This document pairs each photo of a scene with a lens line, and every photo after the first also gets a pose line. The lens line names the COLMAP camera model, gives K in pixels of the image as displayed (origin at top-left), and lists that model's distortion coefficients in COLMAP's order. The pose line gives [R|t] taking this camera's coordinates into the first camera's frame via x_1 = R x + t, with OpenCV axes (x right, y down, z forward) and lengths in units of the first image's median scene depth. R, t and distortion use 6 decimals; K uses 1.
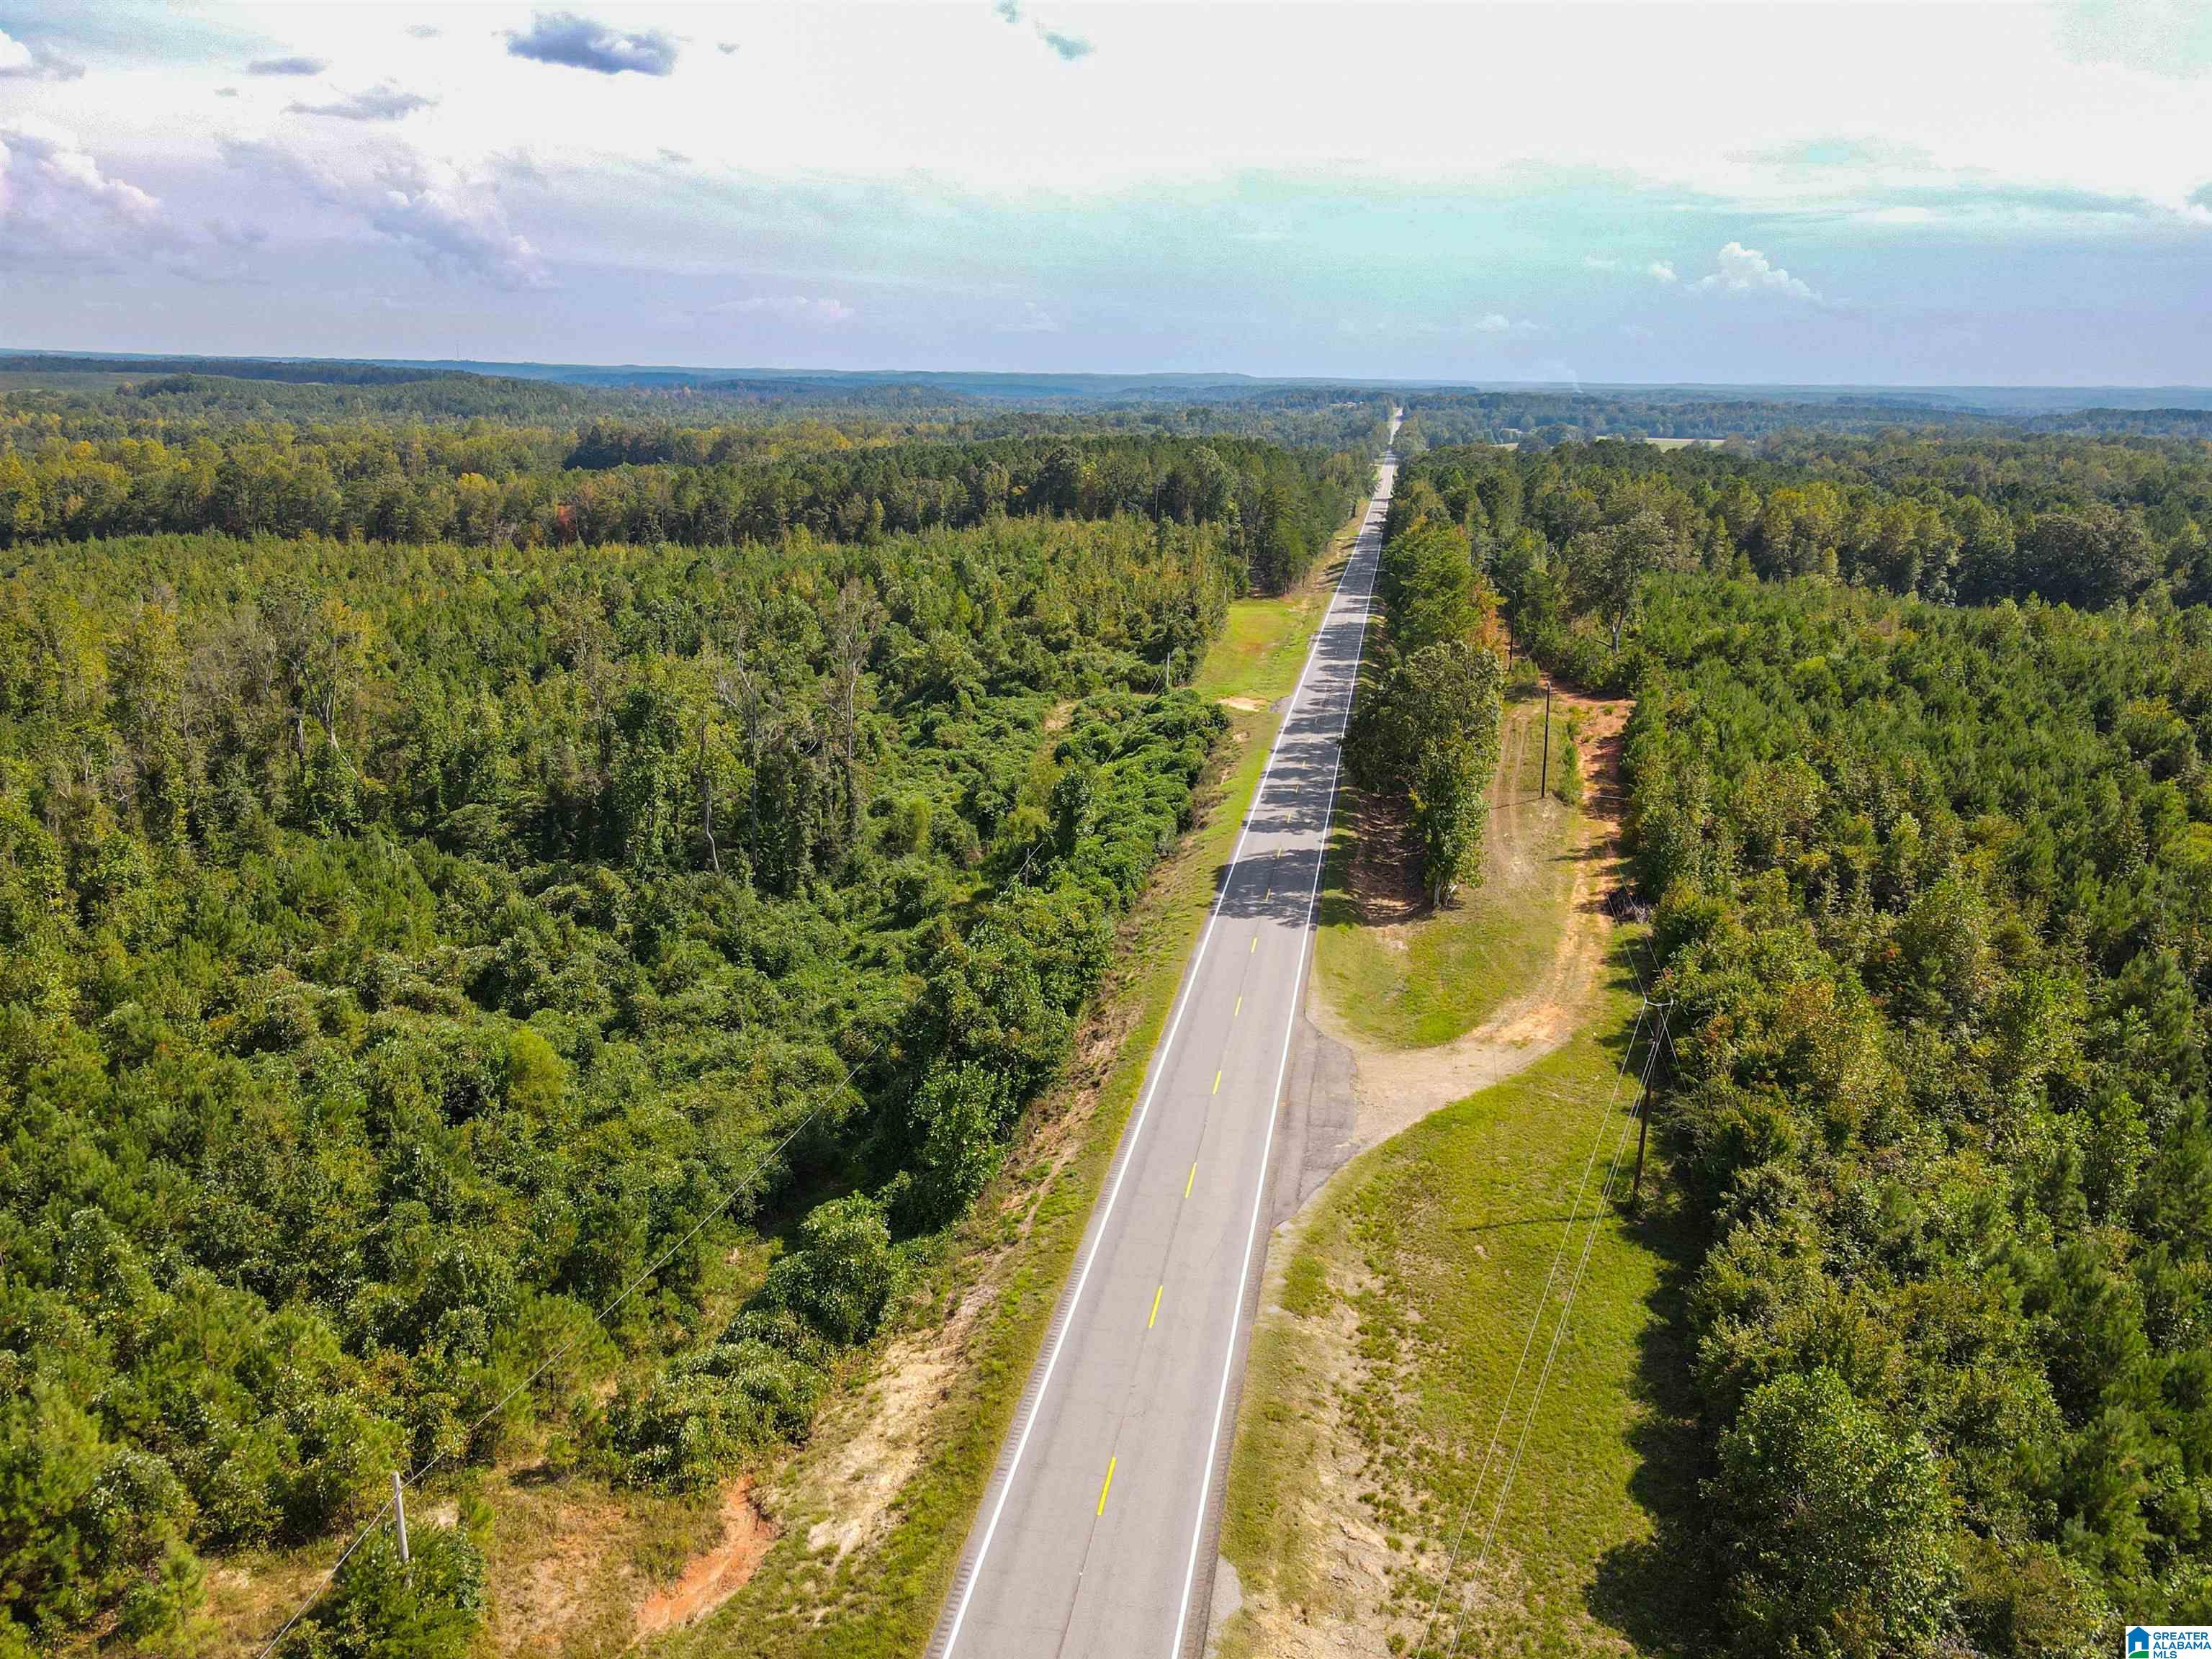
lens RADIAL K [[1612.6, 0, 1099.4], [0, 1612.6, 829.1], [0, 0, 1]] dist [0.004360, 0.019297]
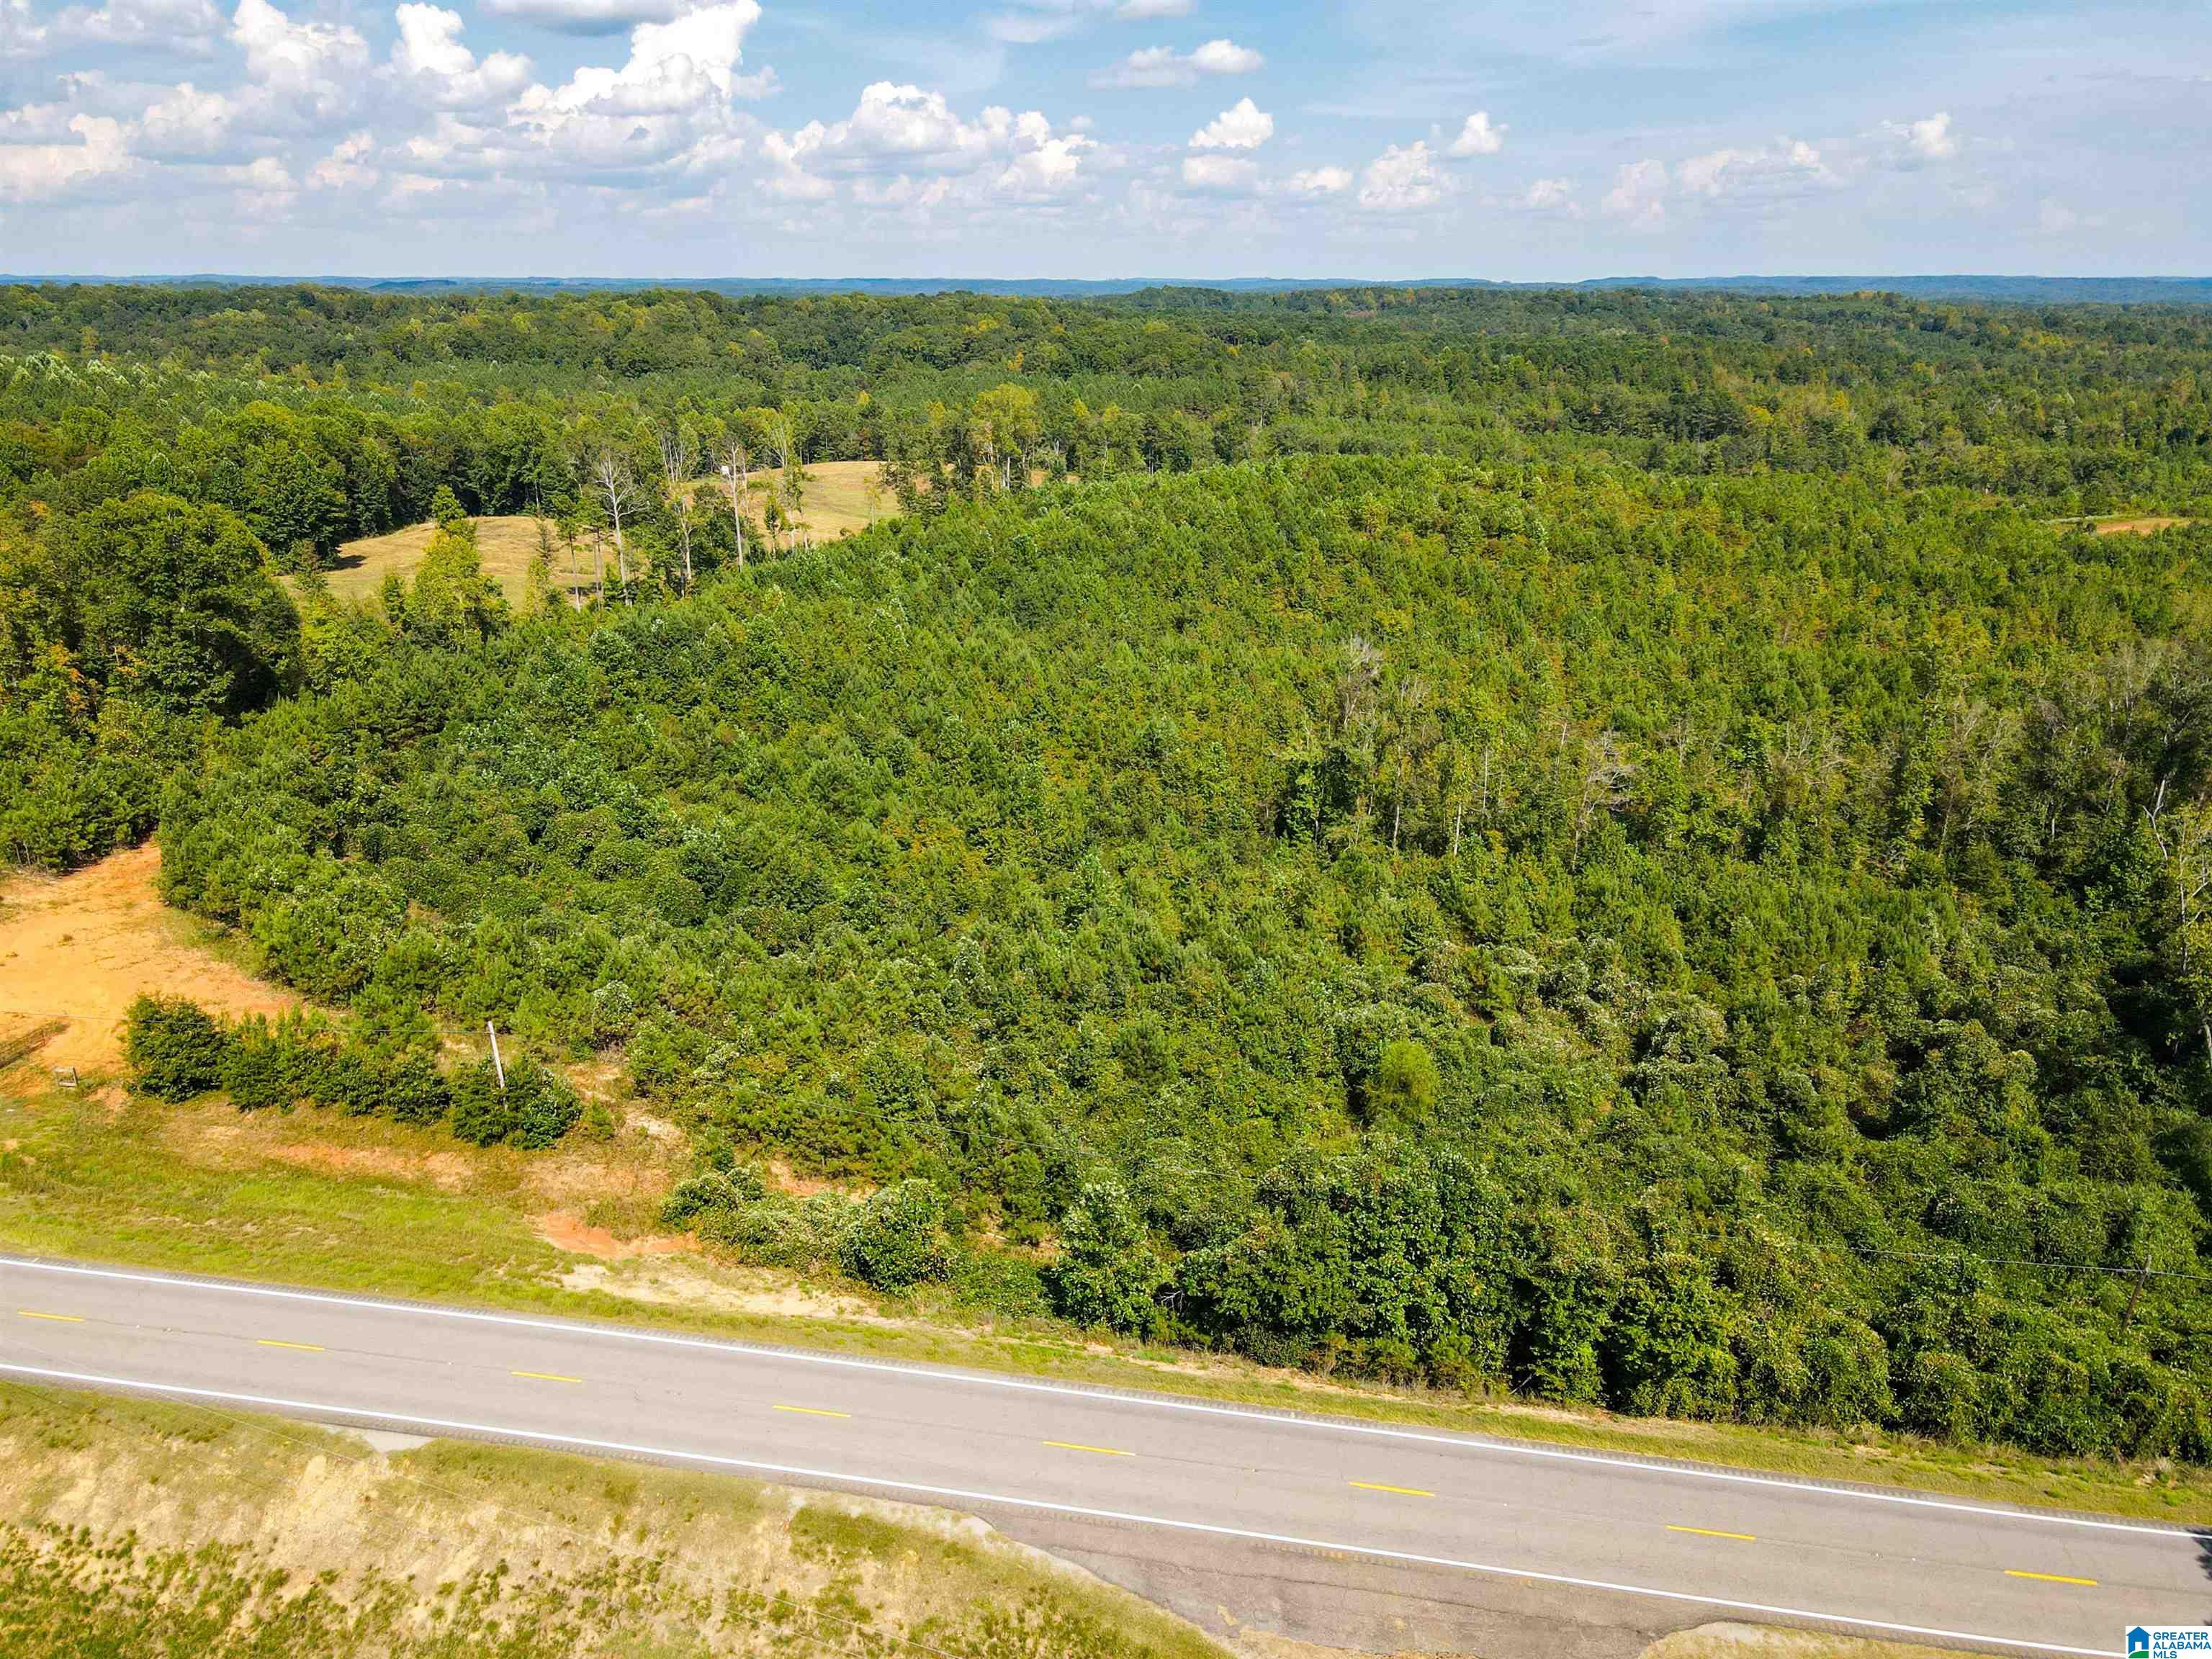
lens RADIAL K [[1612.6, 0, 1098.7], [0, 1612.6, 827.4], [0, 0, 1]] dist [0.004360, 0.019297]
pose [[0.012168, 0.305967, -0.951964, 0.967508], [-0.270224, 0.917618, 0.291474, -0.411130], [0.962720, 0.253697, 0.093845, 1.092432]]
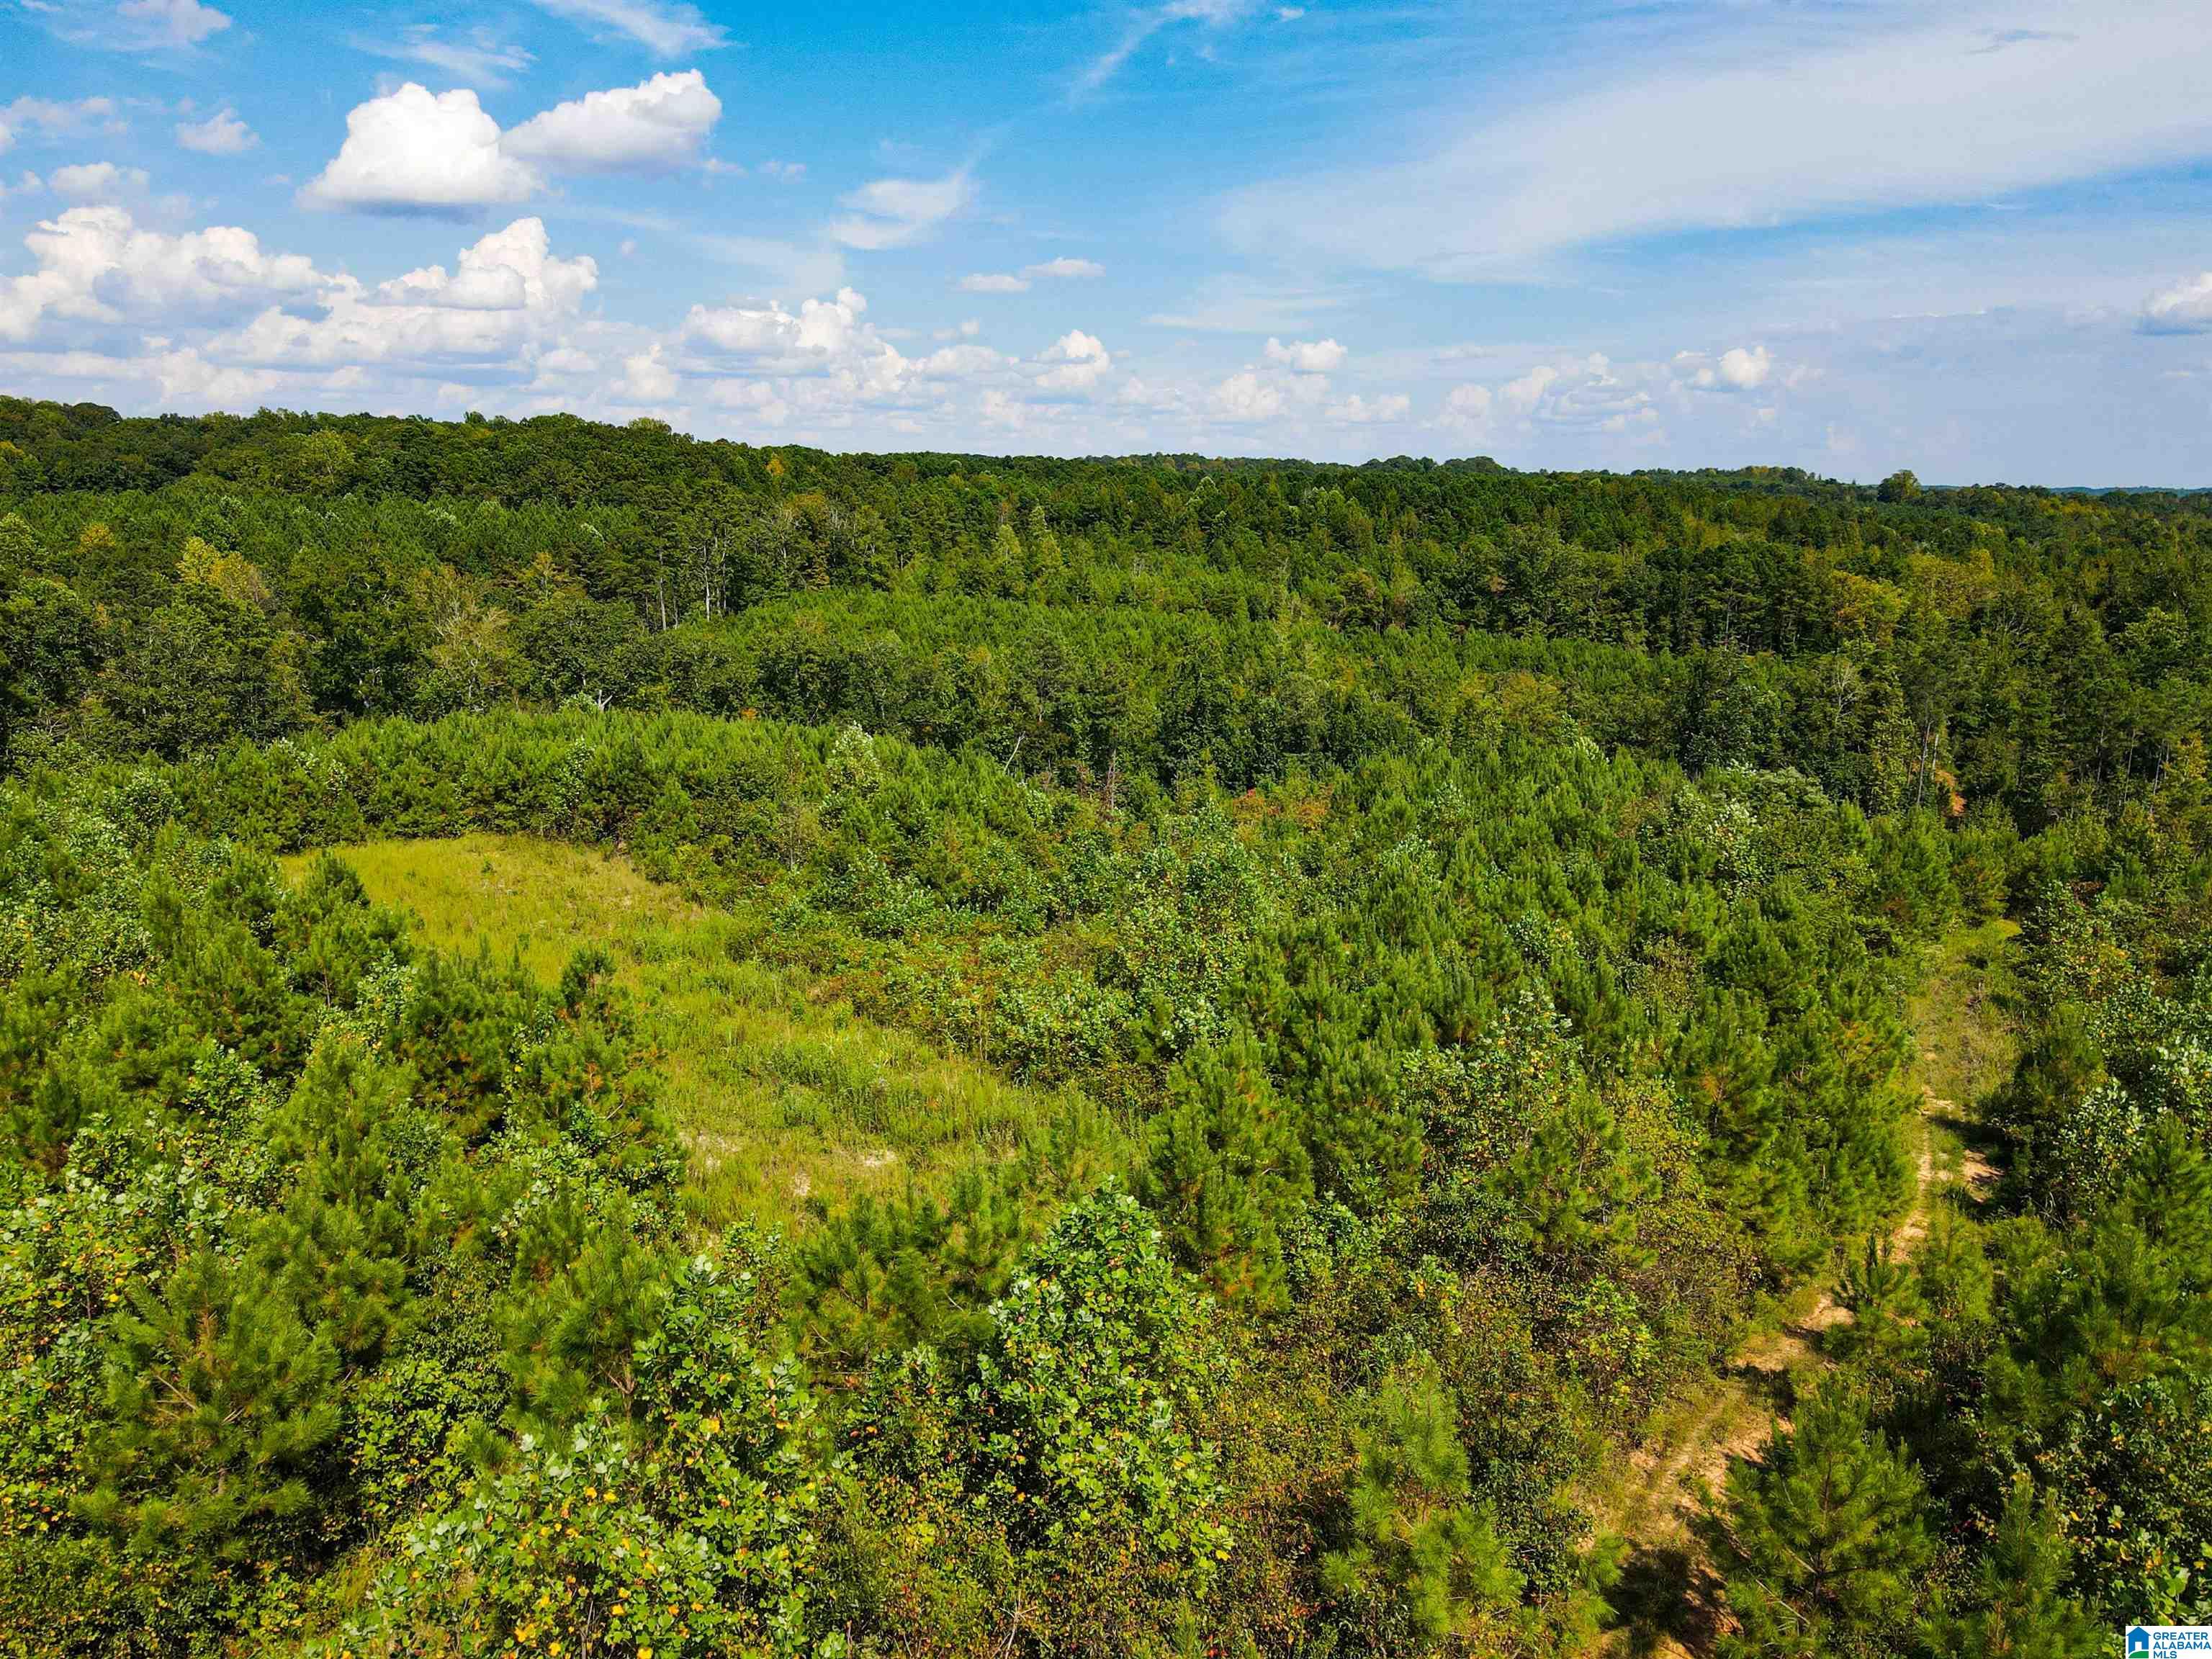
lens RADIAL K [[1612.6, 0, 1110.6], [0, 1612.6, 825.0], [0, 0, 1]] dist [0.004360, 0.019297]
pose [[0.100519, 0.187001, -0.977203, -5.336538], [-0.283247, 0.946914, 0.152069, -0.440711], [0.953765, 0.261504, 0.148151, 2.963260]]
